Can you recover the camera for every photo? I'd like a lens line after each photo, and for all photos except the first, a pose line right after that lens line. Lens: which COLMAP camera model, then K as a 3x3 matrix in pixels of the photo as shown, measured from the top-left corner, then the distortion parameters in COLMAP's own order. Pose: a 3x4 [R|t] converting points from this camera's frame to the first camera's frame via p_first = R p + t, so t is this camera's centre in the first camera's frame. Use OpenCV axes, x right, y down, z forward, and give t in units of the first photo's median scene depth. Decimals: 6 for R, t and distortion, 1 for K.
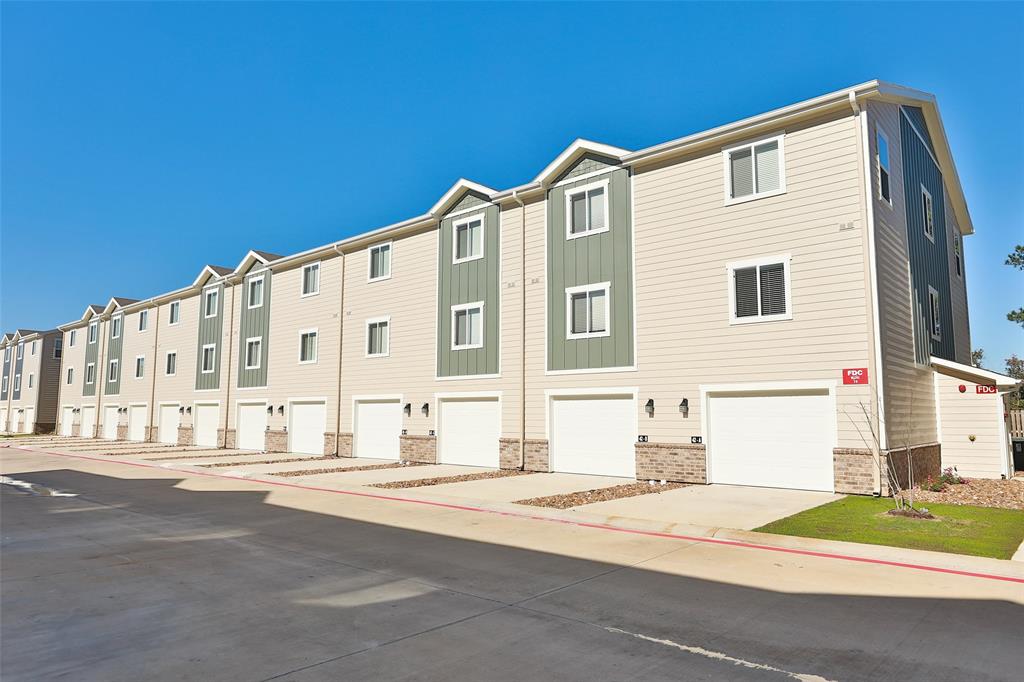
lens RADIAL K [[653.2, 0, 511.9], [0, 653.2, 341.2], [0, 0, 1]] dist [-0.024874, 0.002415]
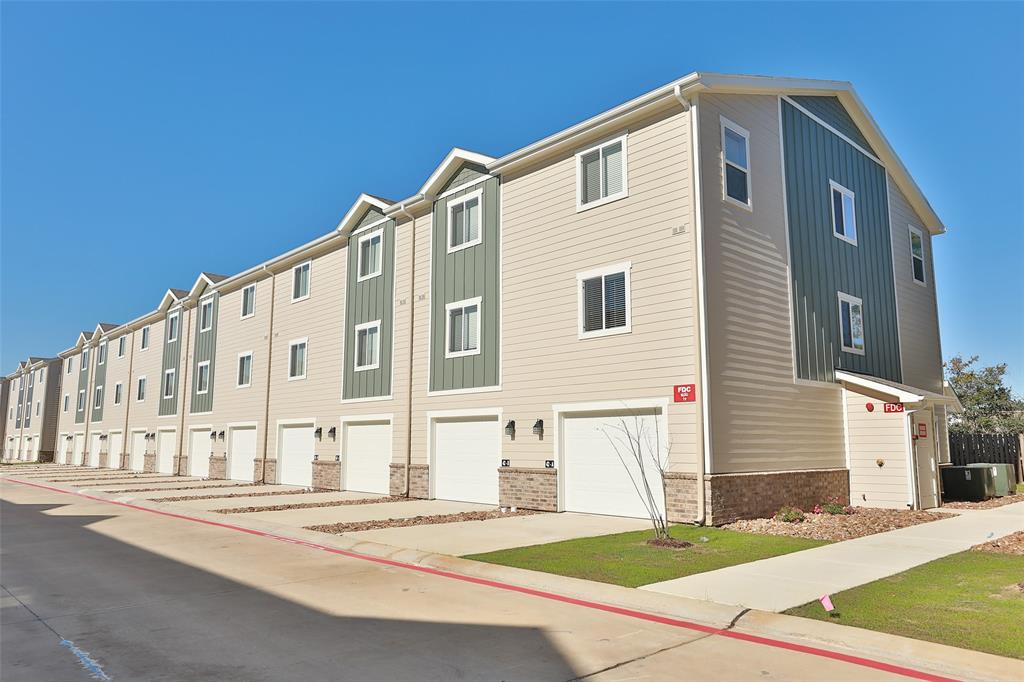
lens RADIAL K [[706.7, 0, 512.2], [0, 706.7, 340.6], [0, 0, 1]] dist [-0.026516, -0.000219]
pose [[0.994963, -0.016394, -0.098891, 0.275358], [0.013129, 0.999350, -0.033581, 0.007132], [0.099377, 0.032113, 0.994532, -0.010579]]
